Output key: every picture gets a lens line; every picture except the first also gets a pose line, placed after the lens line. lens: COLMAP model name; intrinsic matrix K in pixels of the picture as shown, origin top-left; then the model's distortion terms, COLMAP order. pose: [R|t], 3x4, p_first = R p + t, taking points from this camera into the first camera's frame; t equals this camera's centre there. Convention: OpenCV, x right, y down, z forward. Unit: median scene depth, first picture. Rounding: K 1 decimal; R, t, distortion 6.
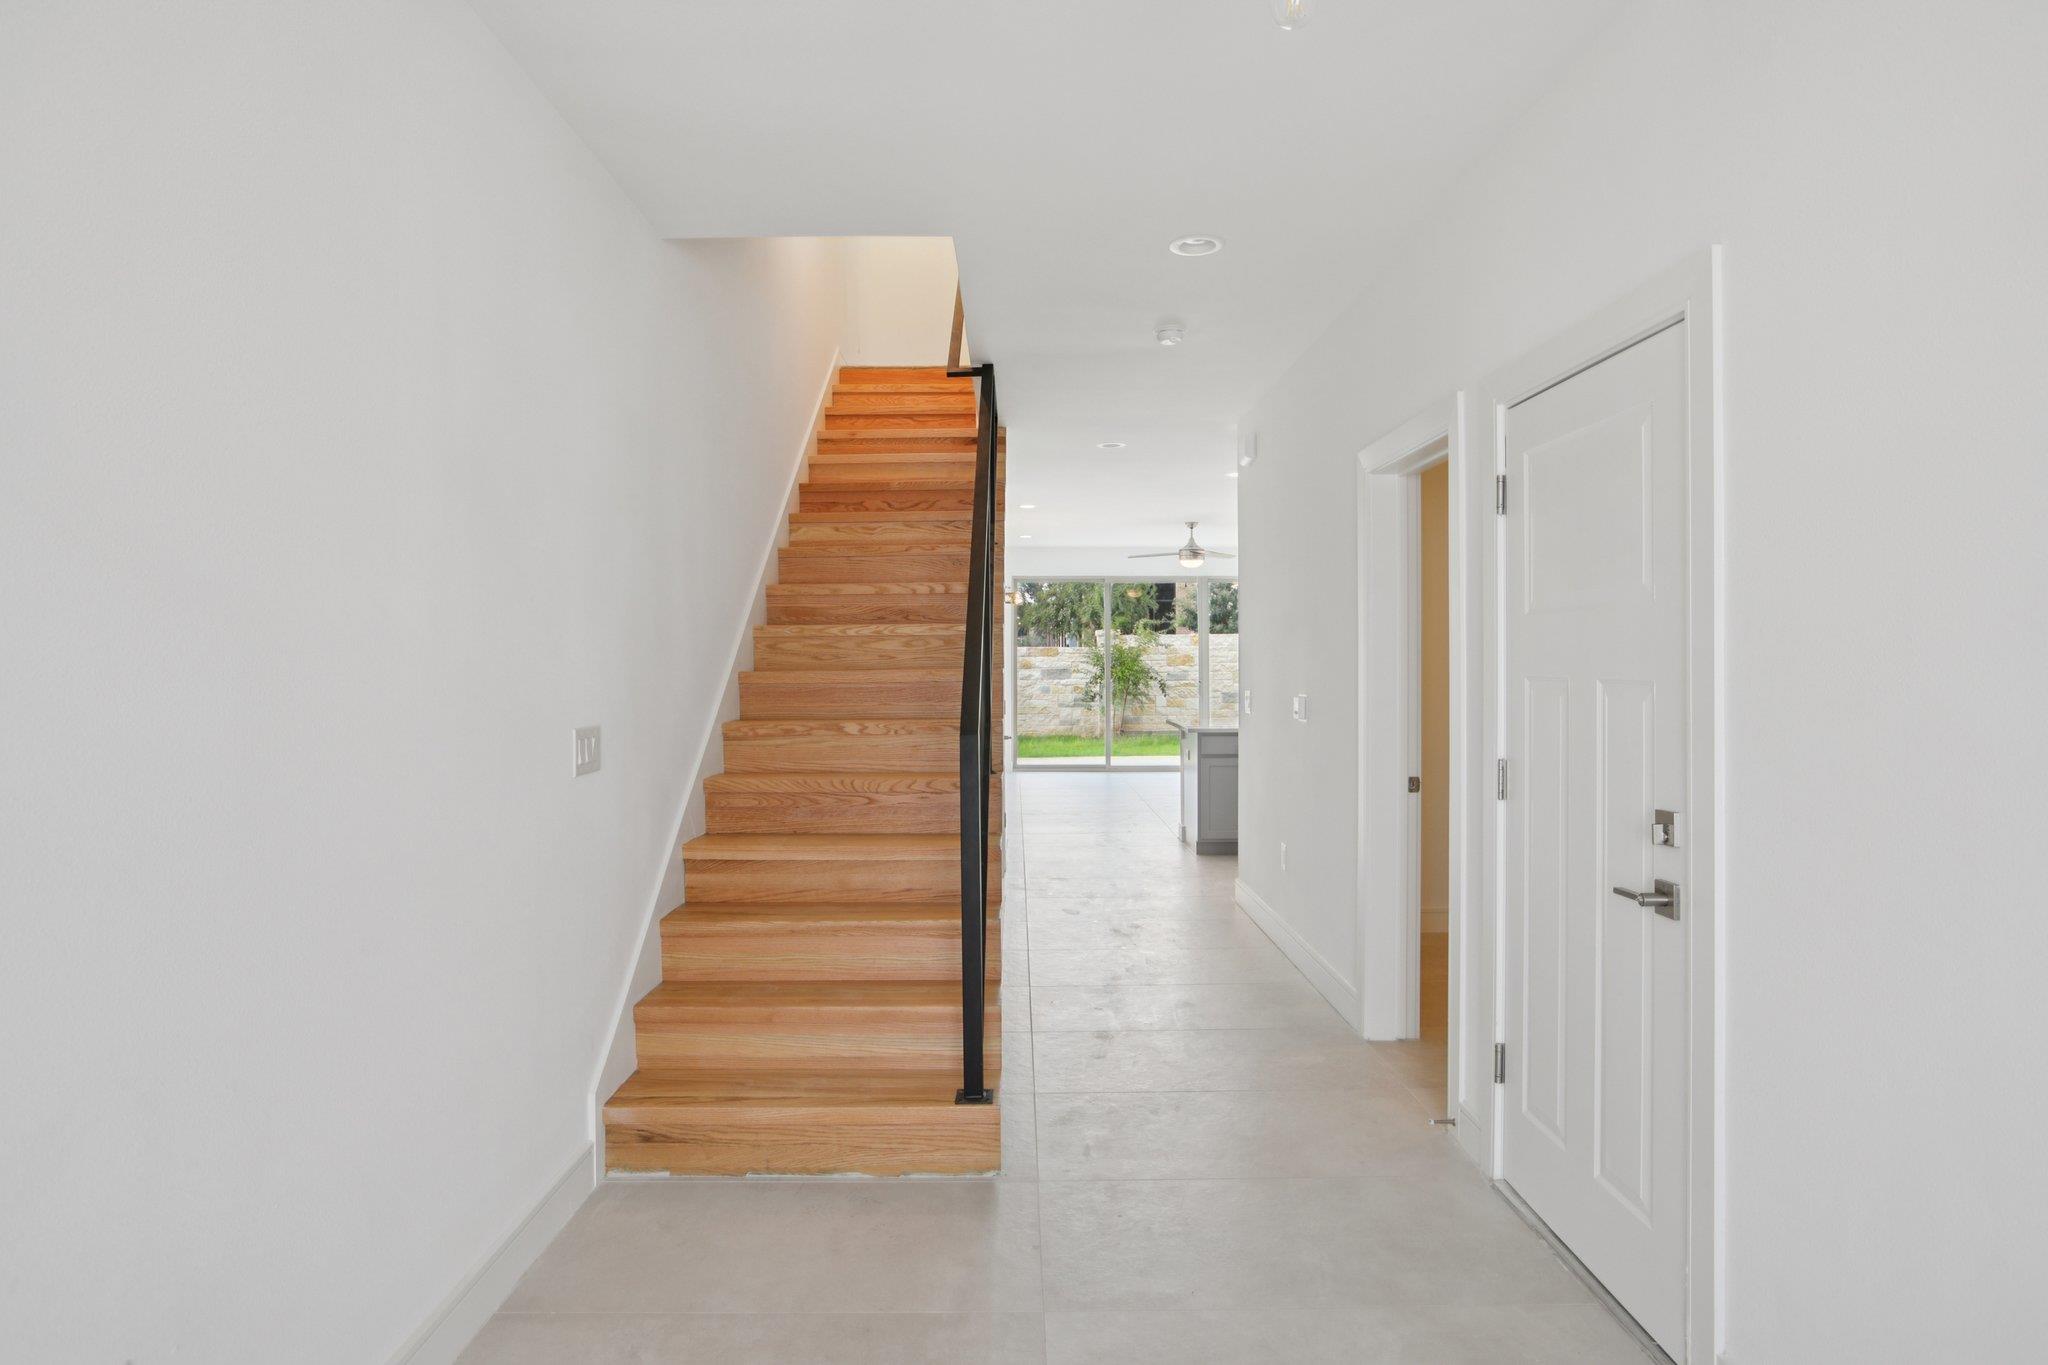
lens RADIAL K [[977.2, 0, 1020.6], [0, 977.2, 670.6], [0, 0, 1]] dist [-0.044324, 0.021923]
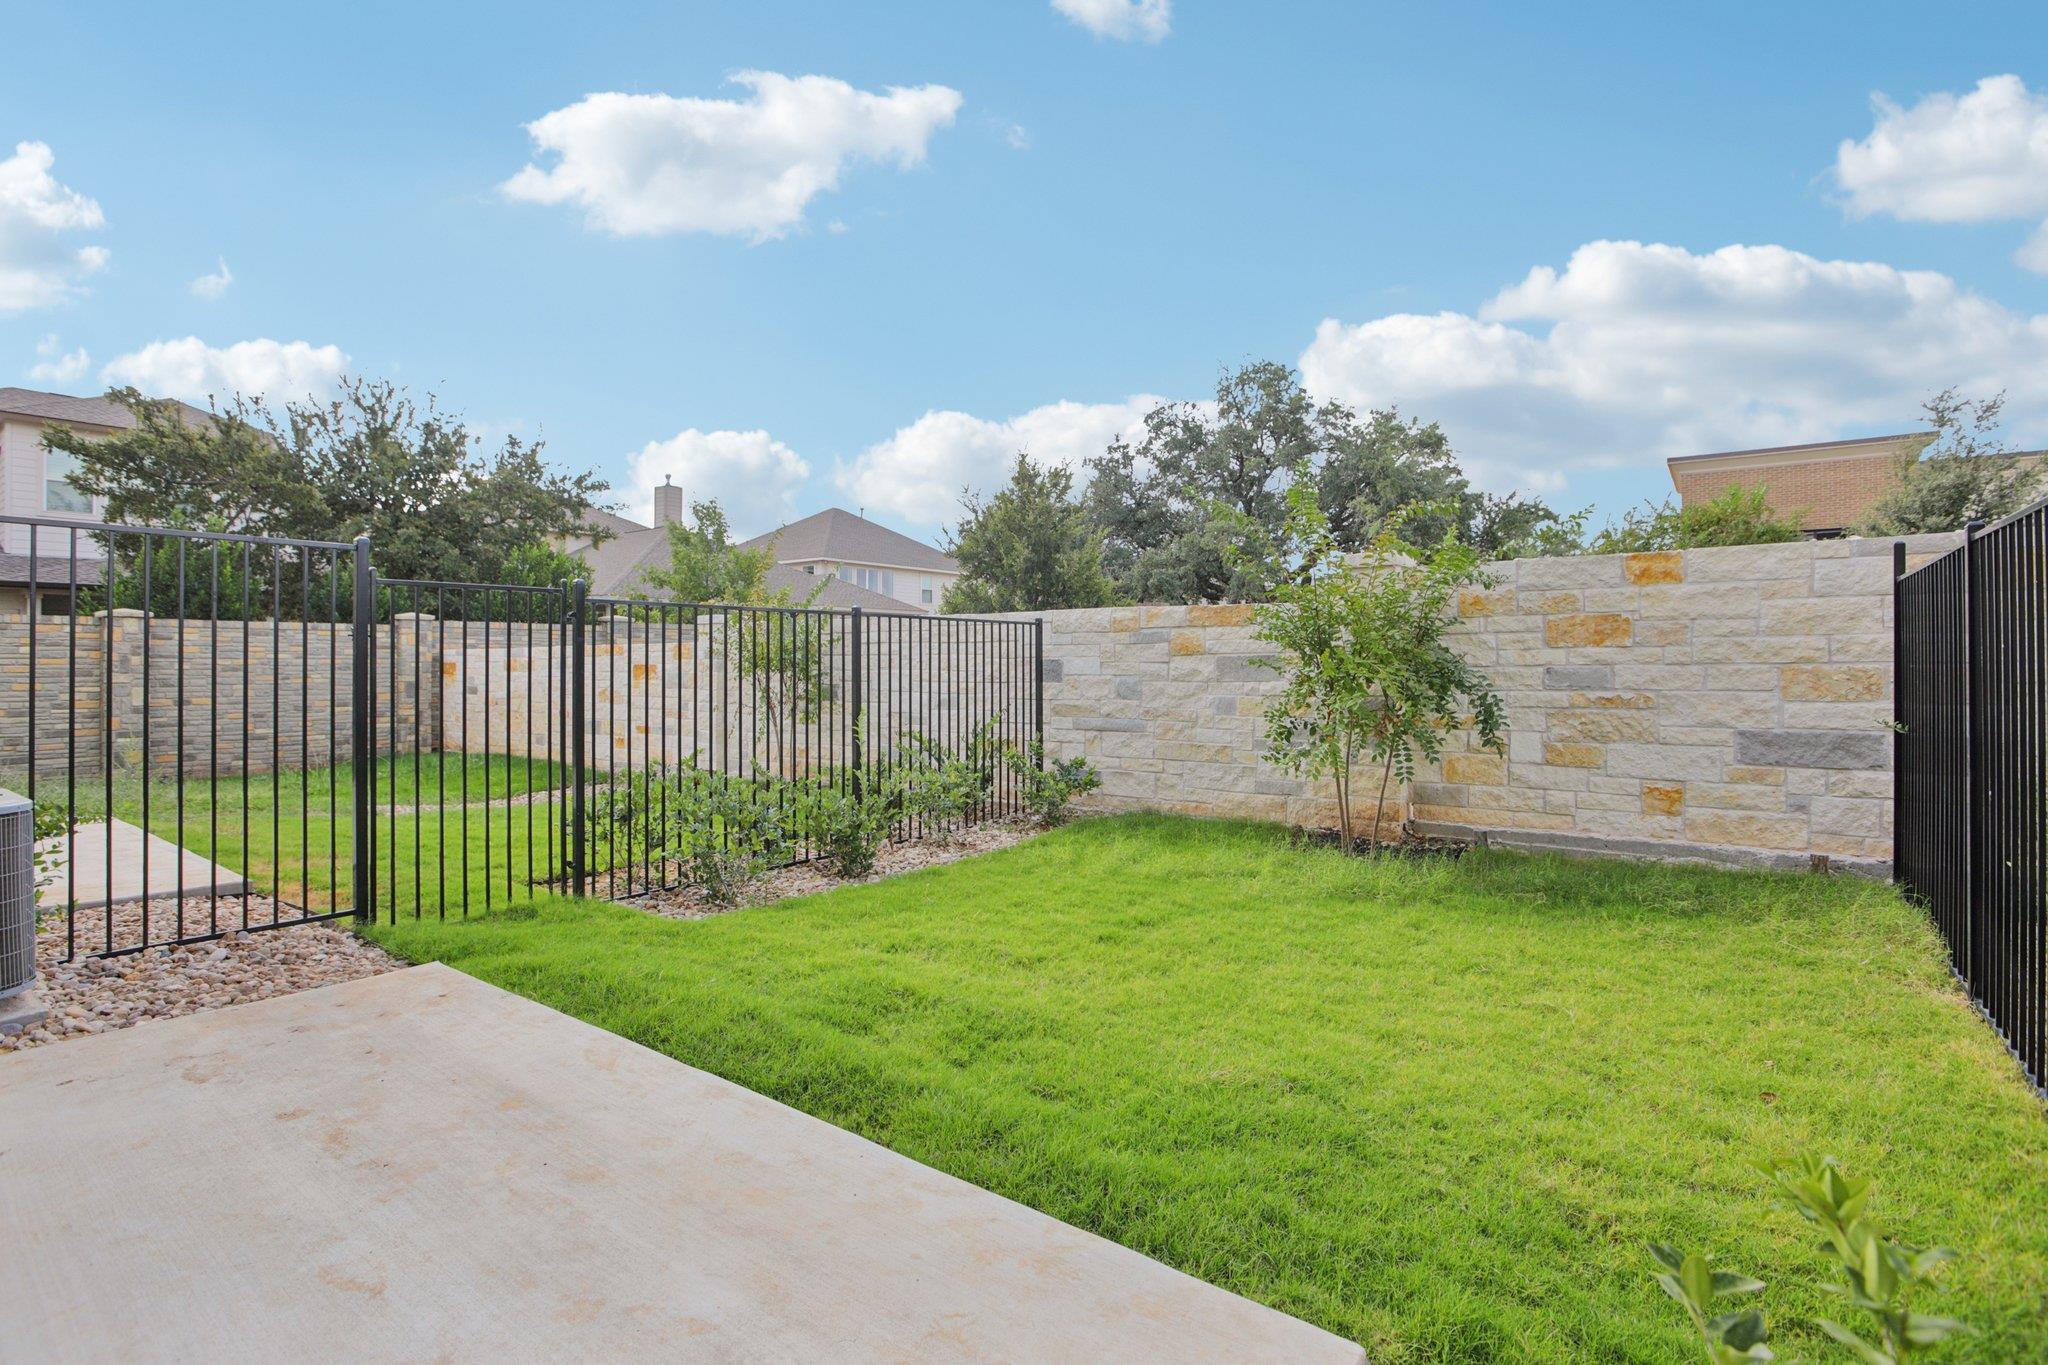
lens RADIAL K [[977.2, 0, 1020.6], [0, 977.2, 670.6], [0, 0, 1]] dist [-0.044324, 0.021923]
pose [[0.824448, 0.008800, -0.565869, 0.192099], [-0.009770, 0.999951, 0.001315, 0.004837], [0.565854, 0.004445, 0.824494, 0.613505]]
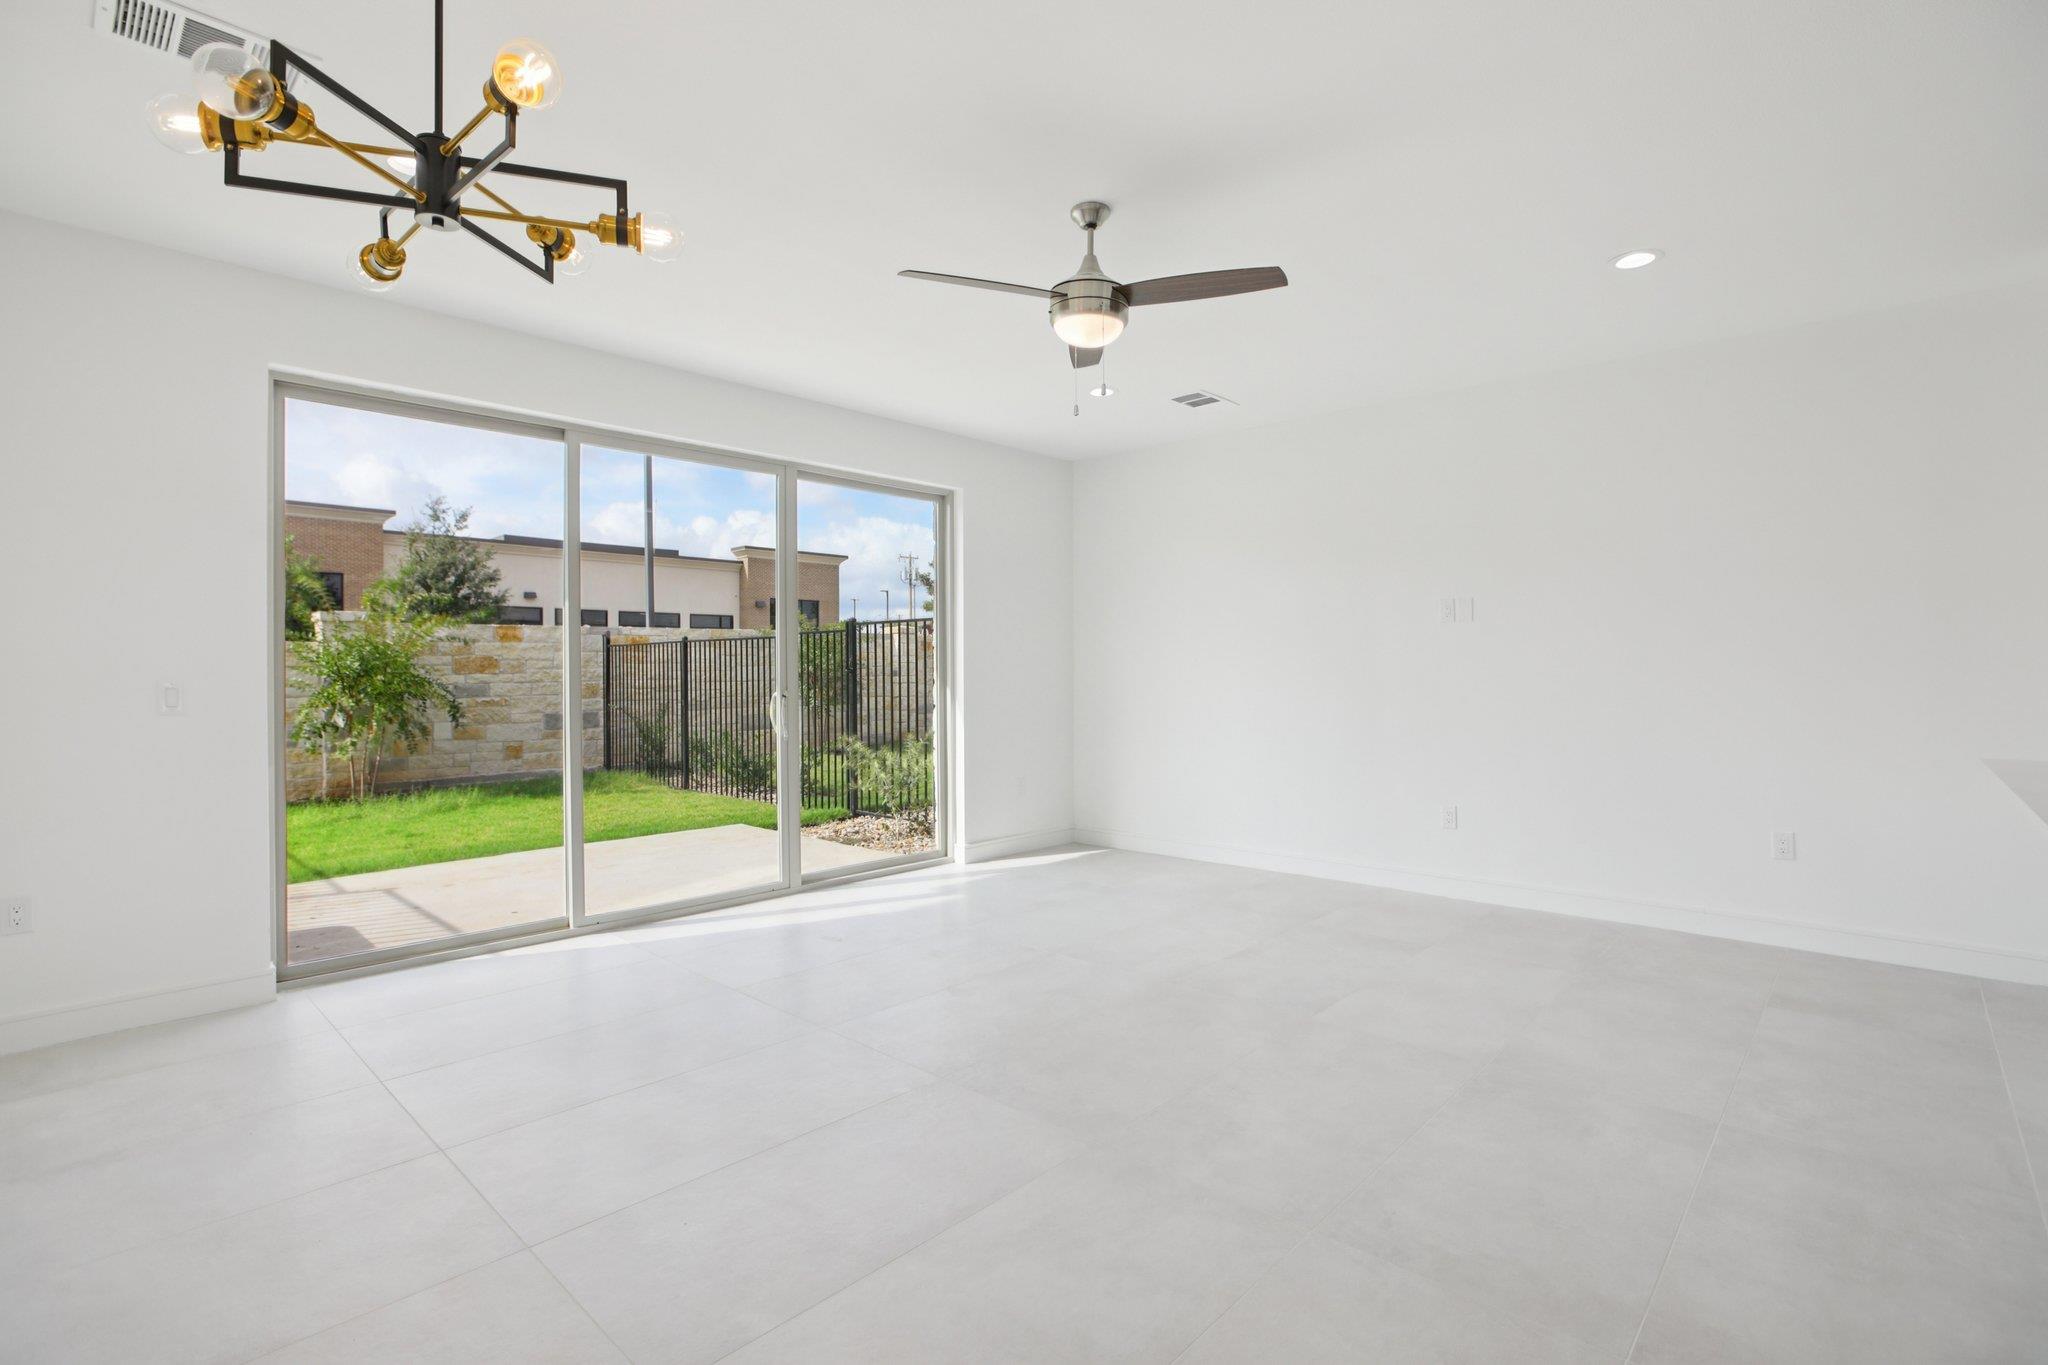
lens RADIAL K [[977.2, 0, 1020.6], [0, 977.2, 670.6], [0, 0, 1]] dist [-0.044324, 0.021923]
pose [[0.691743, -0.000792, 0.722143, -0.044399], [0.012917, 0.999853, -0.011276, 0.004616], [-0.722028, 0.017128, 0.691652, 0.313829]]
